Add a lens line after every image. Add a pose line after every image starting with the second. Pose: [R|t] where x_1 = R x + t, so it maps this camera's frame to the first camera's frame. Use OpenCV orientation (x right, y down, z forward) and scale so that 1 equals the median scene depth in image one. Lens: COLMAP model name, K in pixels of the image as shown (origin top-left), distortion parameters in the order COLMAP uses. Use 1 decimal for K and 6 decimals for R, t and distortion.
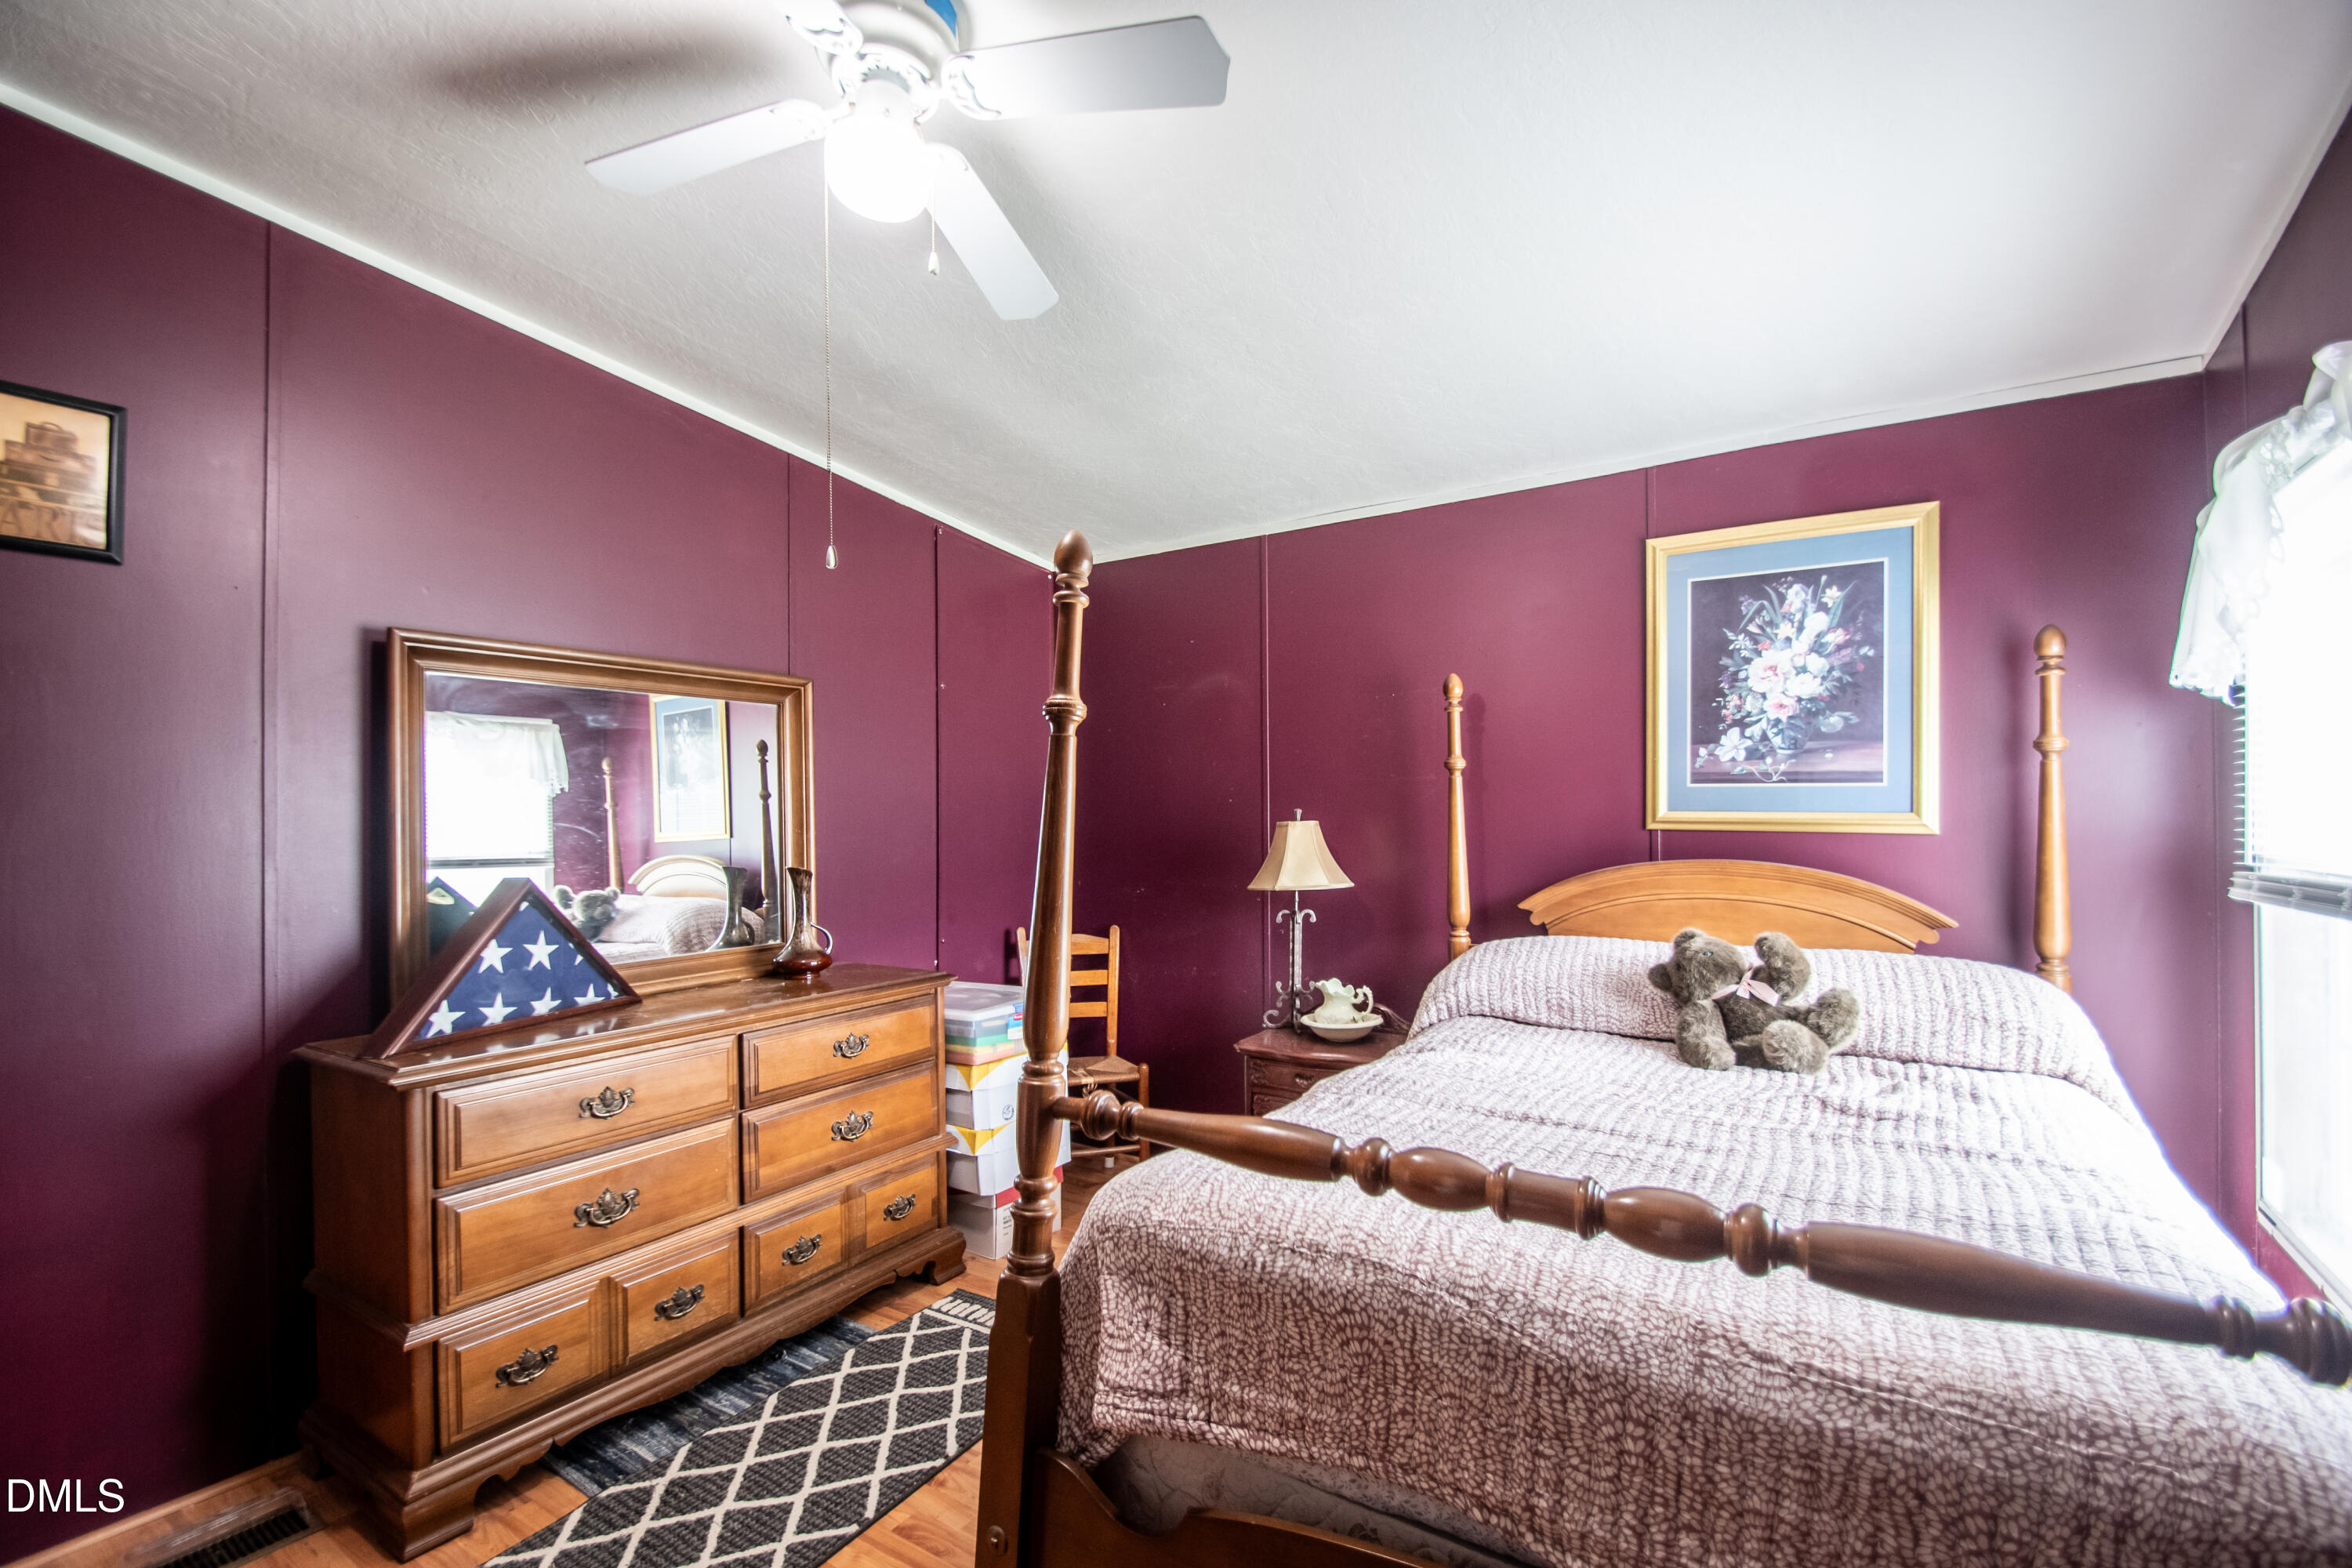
lens RADIAL K [[1034.9, 0, 1167.8], [0, 1034.9, 806.9], [0, 0, 1]] dist [0.015316, -0.017185]
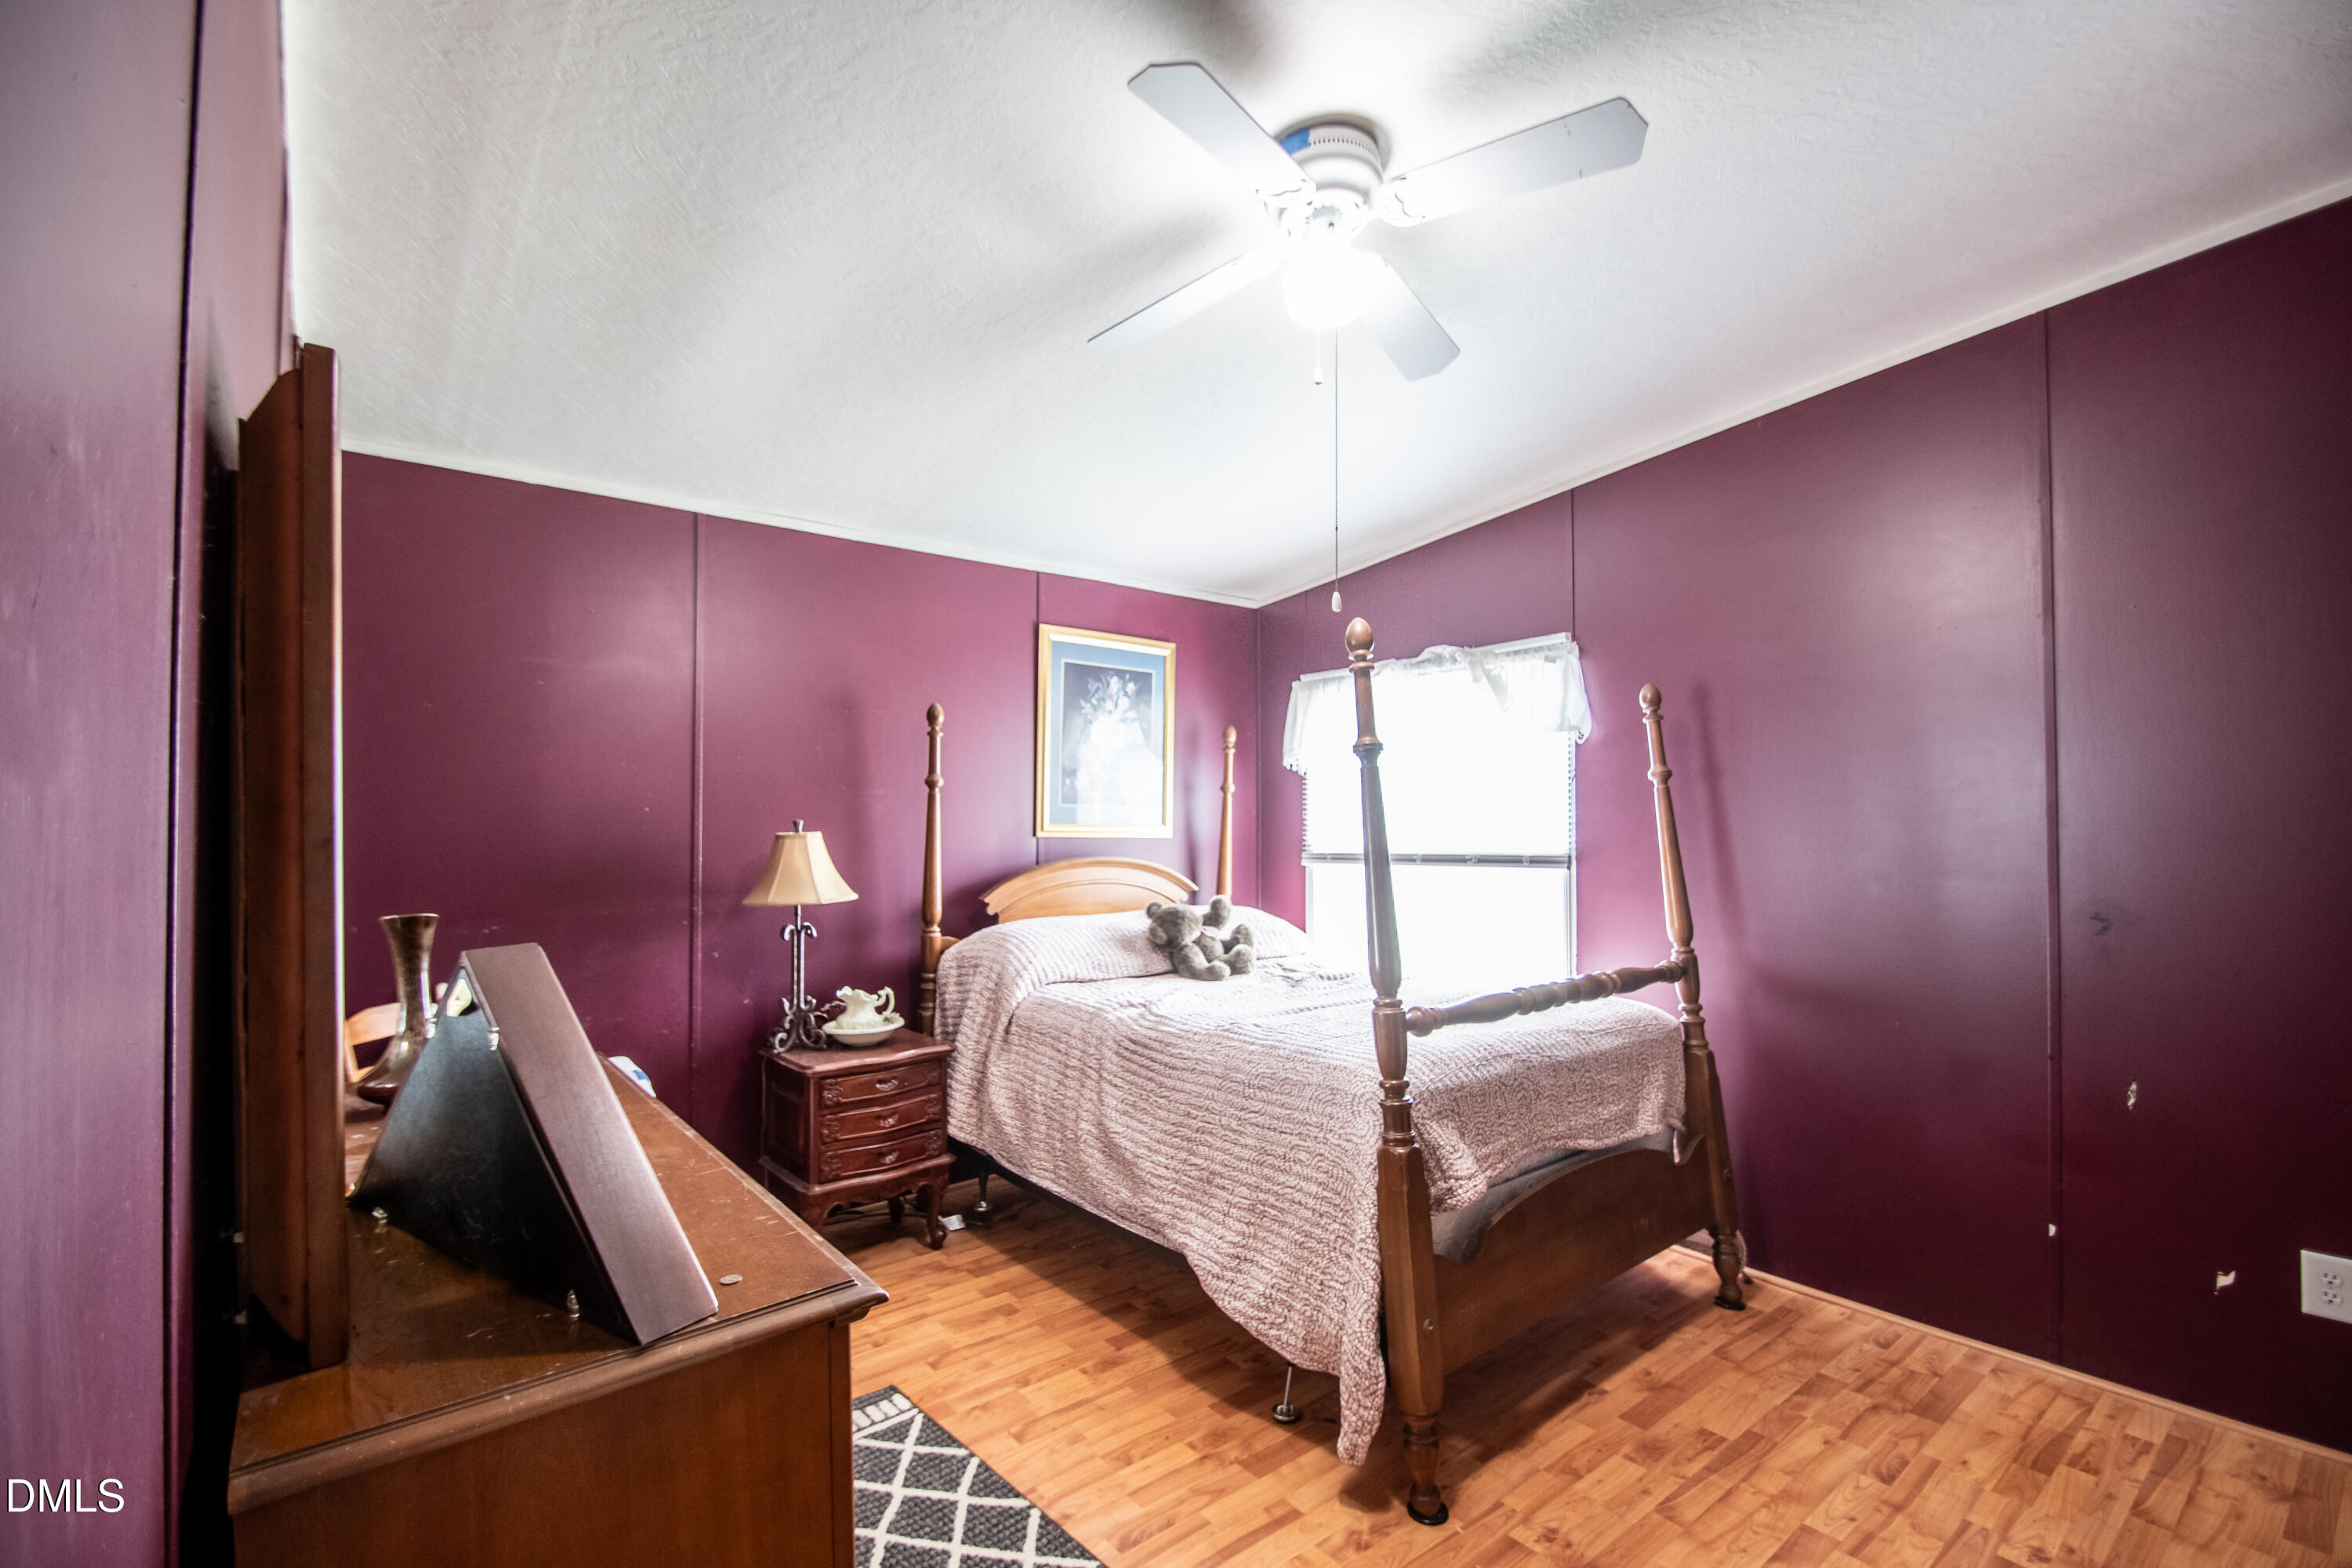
lens RADIAL K [[1034.9, 0, 1167.8], [0, 1034.9, 806.9], [0, 0, 1]] dist [0.015316, -0.017185]
pose [[0.299497, 0.018229, 0.953923, -0.830375], [-0.005235, 0.999834, -0.017463, 0.006009], [-0.954083, 0.000237, 0.299542, 0.458609]]
